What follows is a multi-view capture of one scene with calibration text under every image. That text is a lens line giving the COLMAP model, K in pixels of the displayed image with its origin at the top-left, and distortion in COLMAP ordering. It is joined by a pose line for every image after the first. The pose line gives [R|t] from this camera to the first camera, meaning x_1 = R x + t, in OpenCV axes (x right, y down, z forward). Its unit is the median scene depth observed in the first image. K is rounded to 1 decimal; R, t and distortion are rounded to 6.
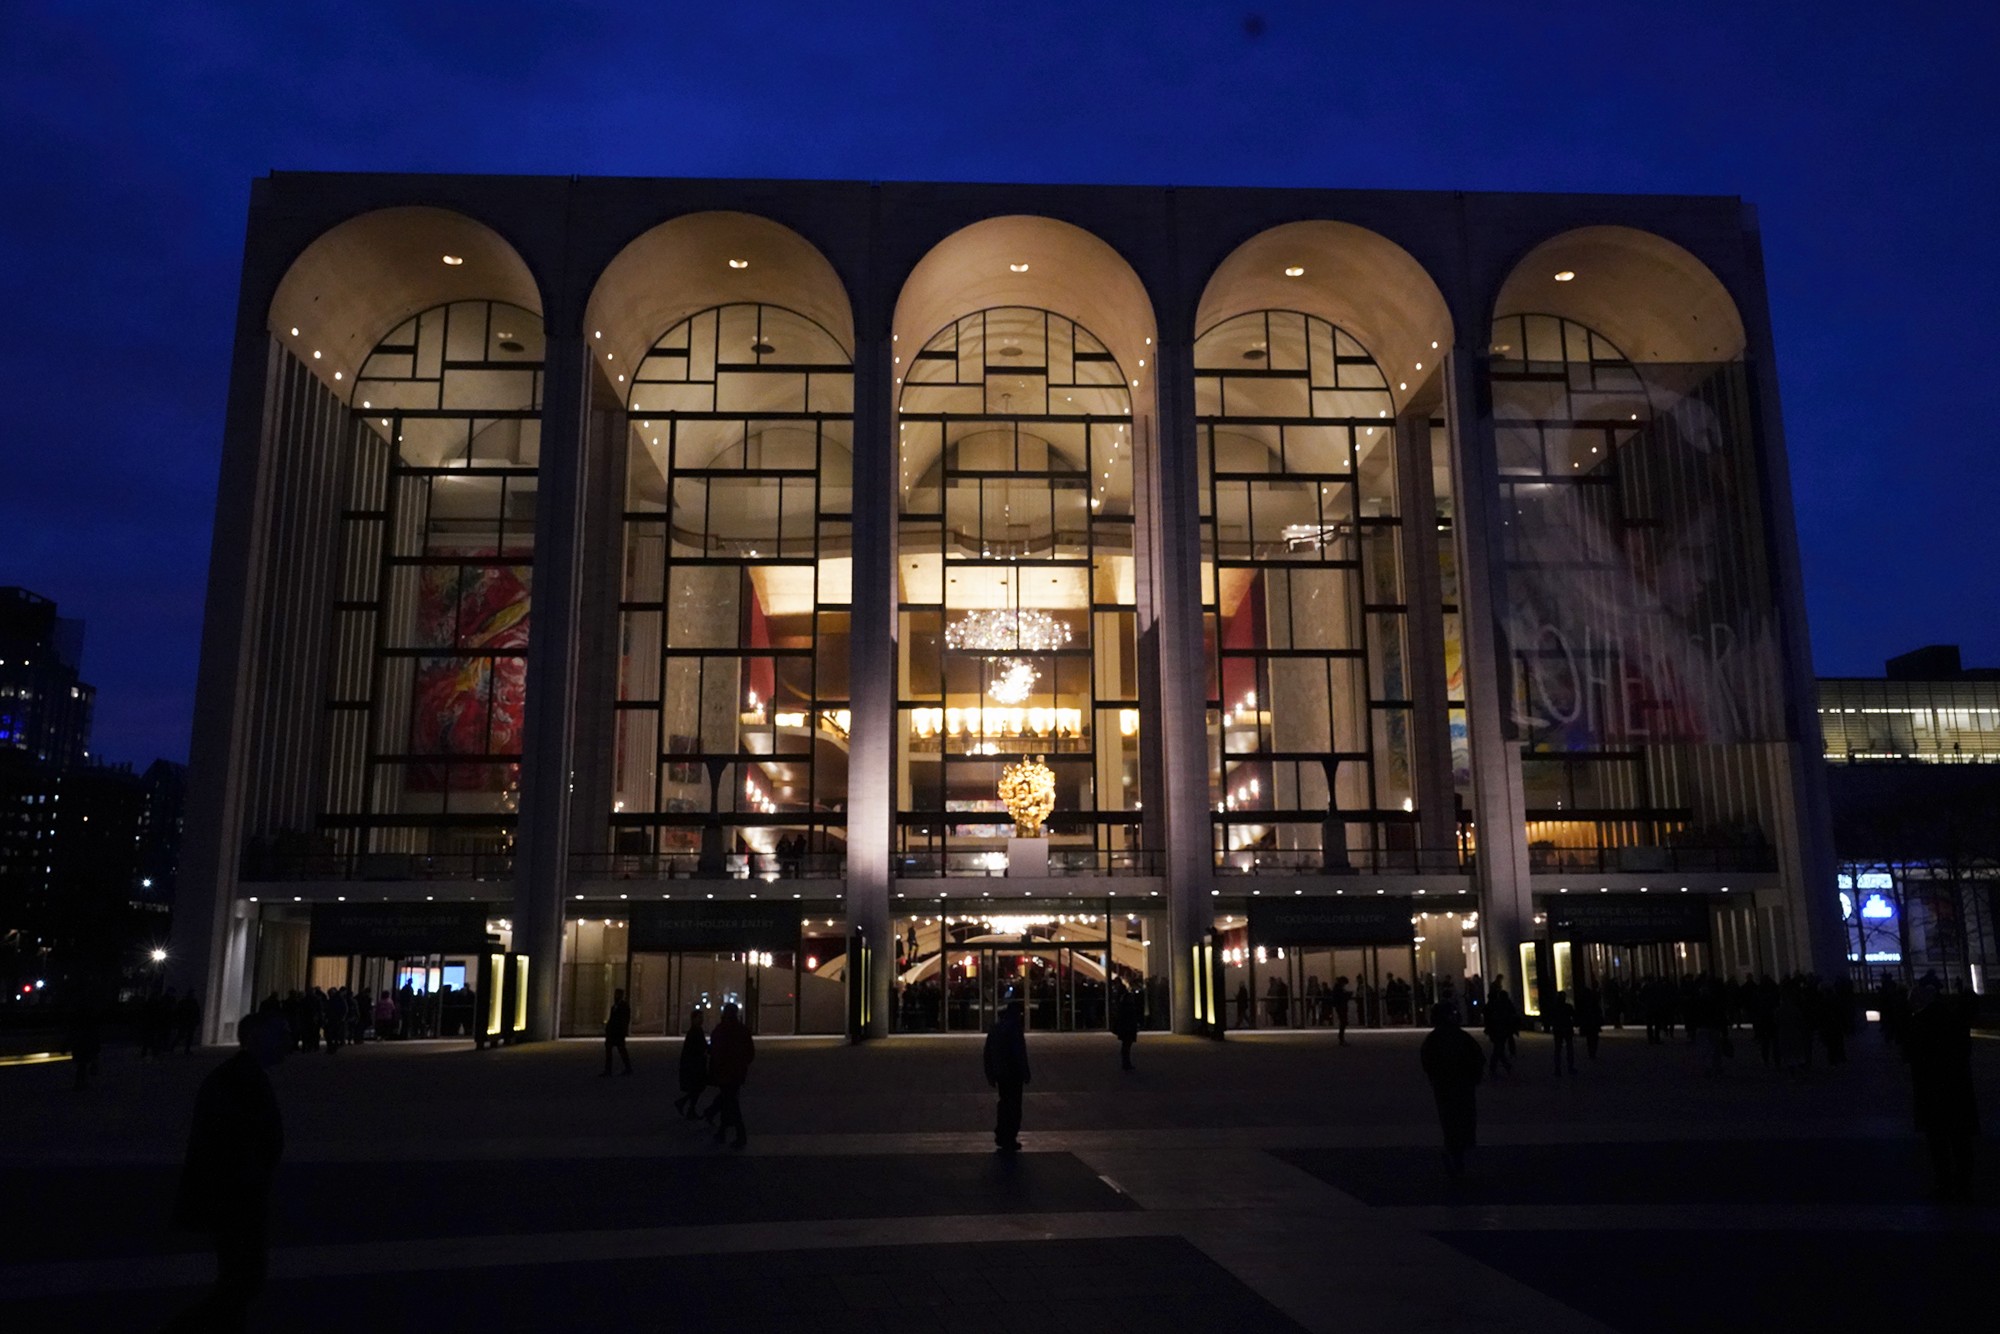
lens RADIAL K [[1508.2, 0, 1030.7], [0, 1508.2, 679.9], [0, 0, 1]] dist [-0.000785, 0.001532]
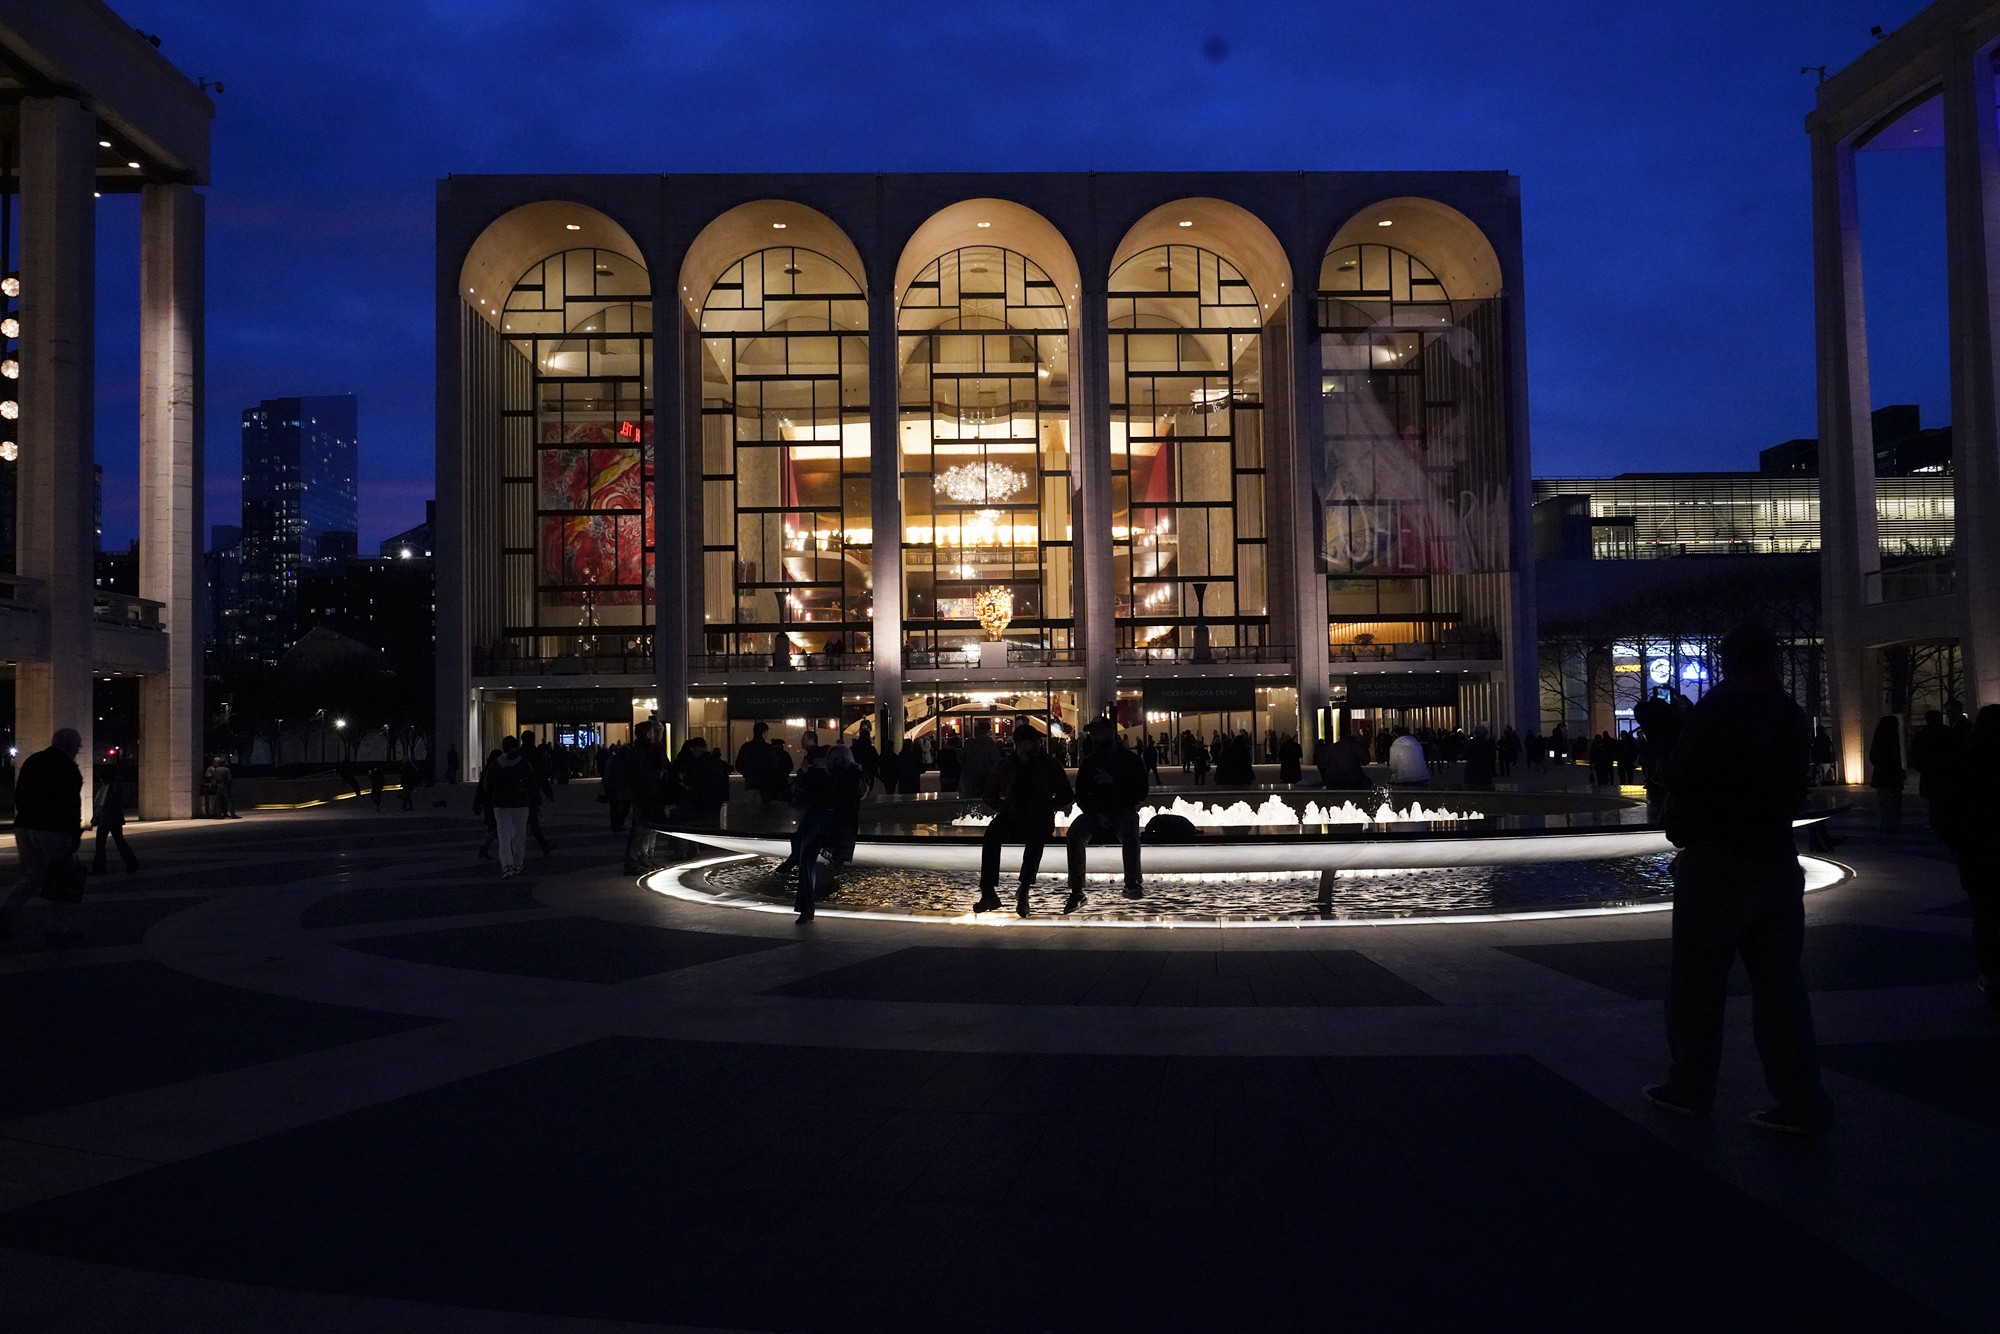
lens RADIAL K [[1565.4, 0, 997.1], [0, 1565.4, 680.1], [0, 0, 1]] dist [0.001057, -0.002043]
pose [[0.999905, -0.009465, -0.010053, 0.014968], [0.010946, 0.987168, 0.159309, -0.092445], [0.008416, -0.159403, 0.987178, -0.472874]]
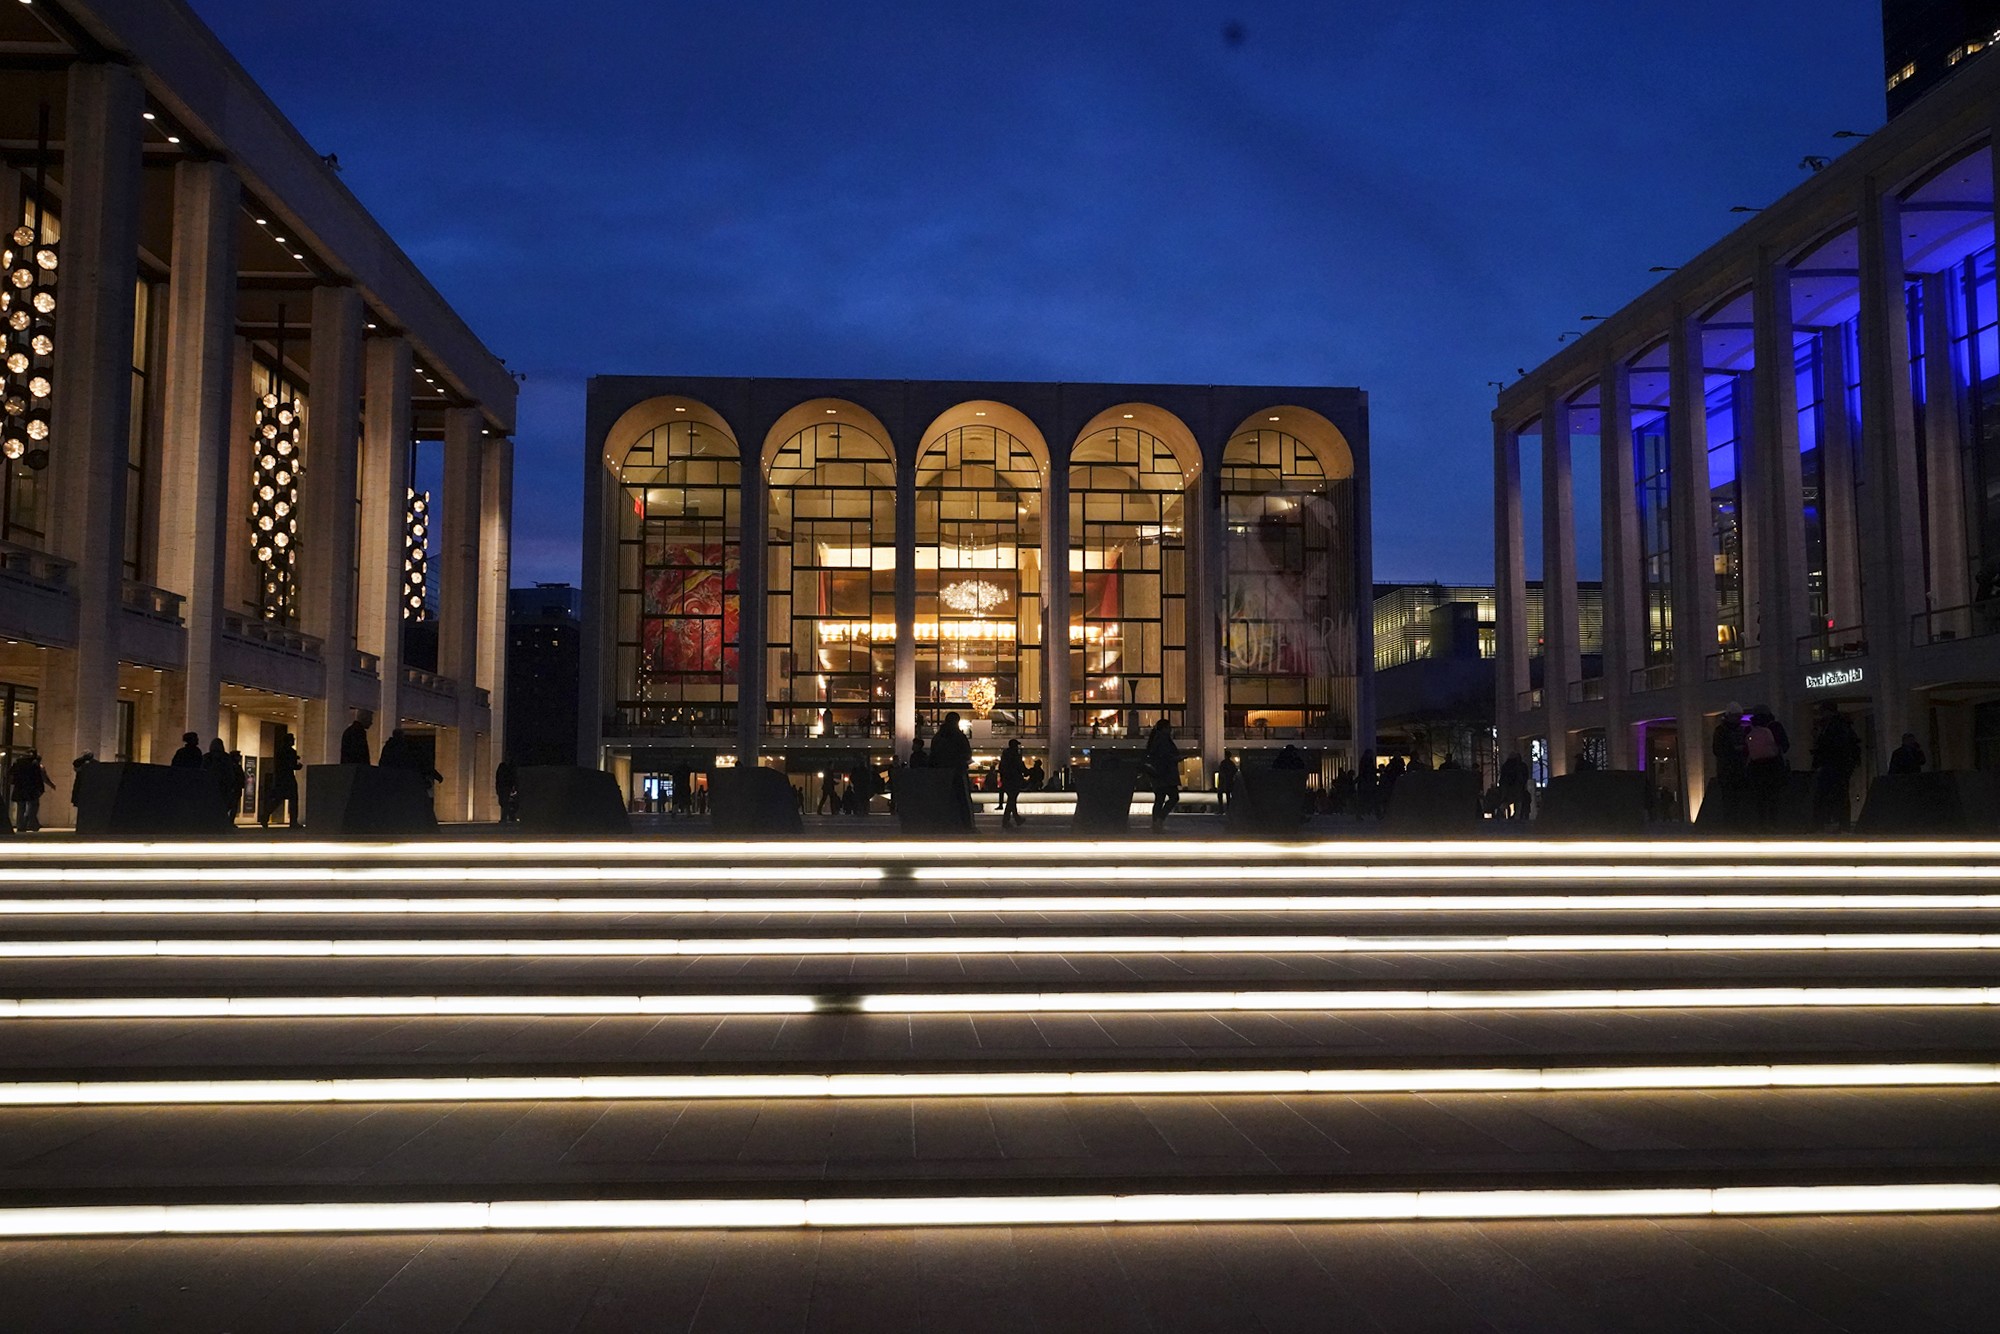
lens RADIAL K [[1683.5, 0, 1000.0], [0, 1683.5, 664.9], [0, 0, 1]] dist [0.008613, -0.024661]
pose [[0.999906, 0.011052, 0.008114, 0.002845], [-0.011882, 0.993790, 0.110640, -0.196943], [-0.006840, -0.110726, 0.993827, -1.121716]]
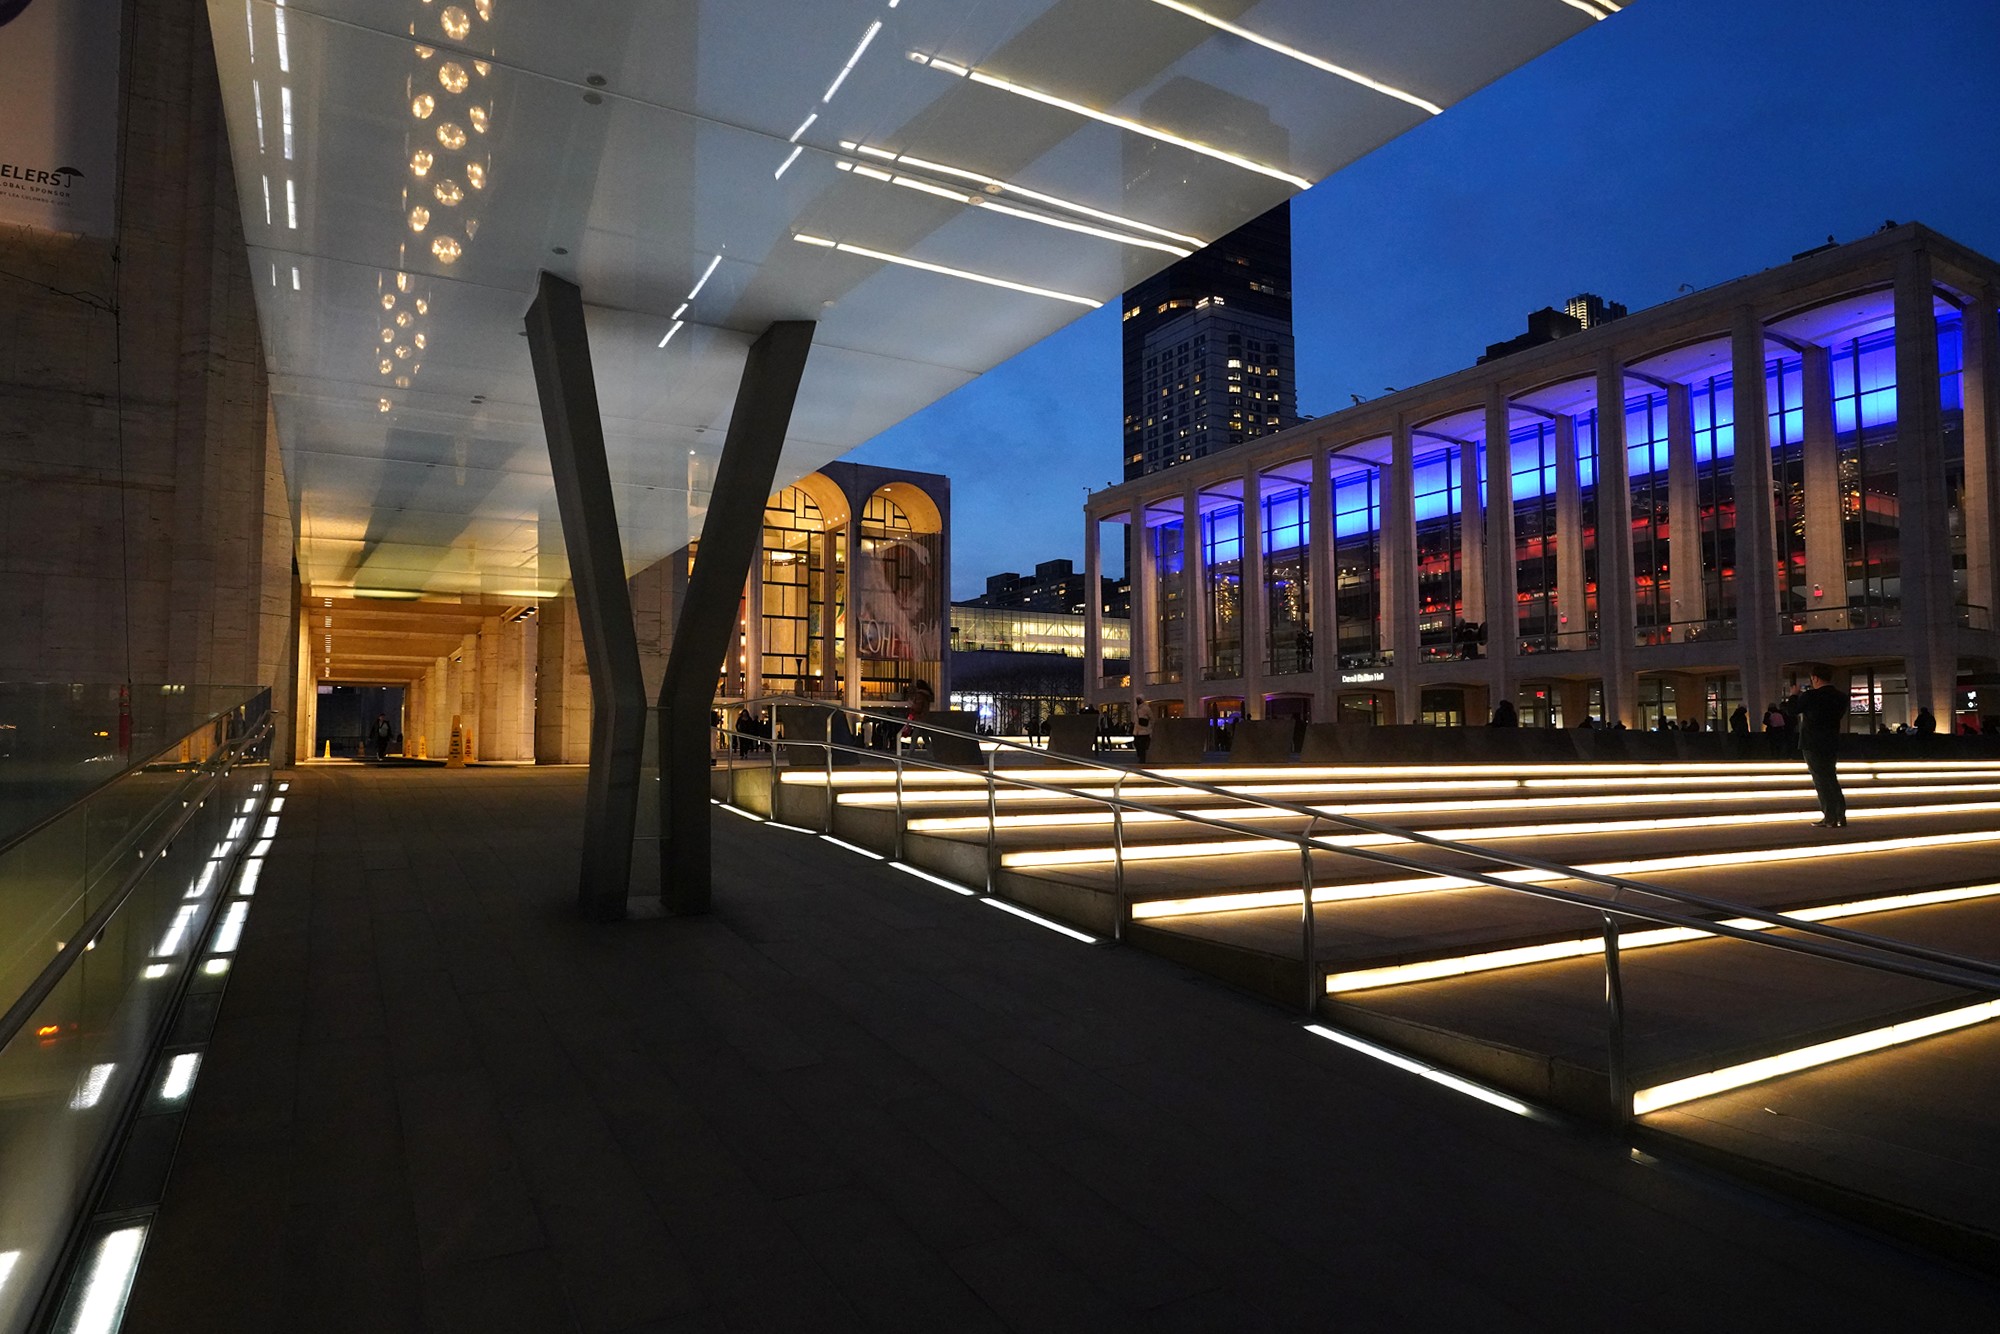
lens RADIAL K [[1157.3, 0, 991.4], [0, 1157.3, 675.7], [0, 0, 1]] dist [0.001667, 0.000270]
pose [[0.892623, 0.040620, 0.448970, -0.442545], [-0.100233, 0.988886, 0.109810, -0.185958], [-0.439520, -0.143020, 0.886774, -1.085338]]
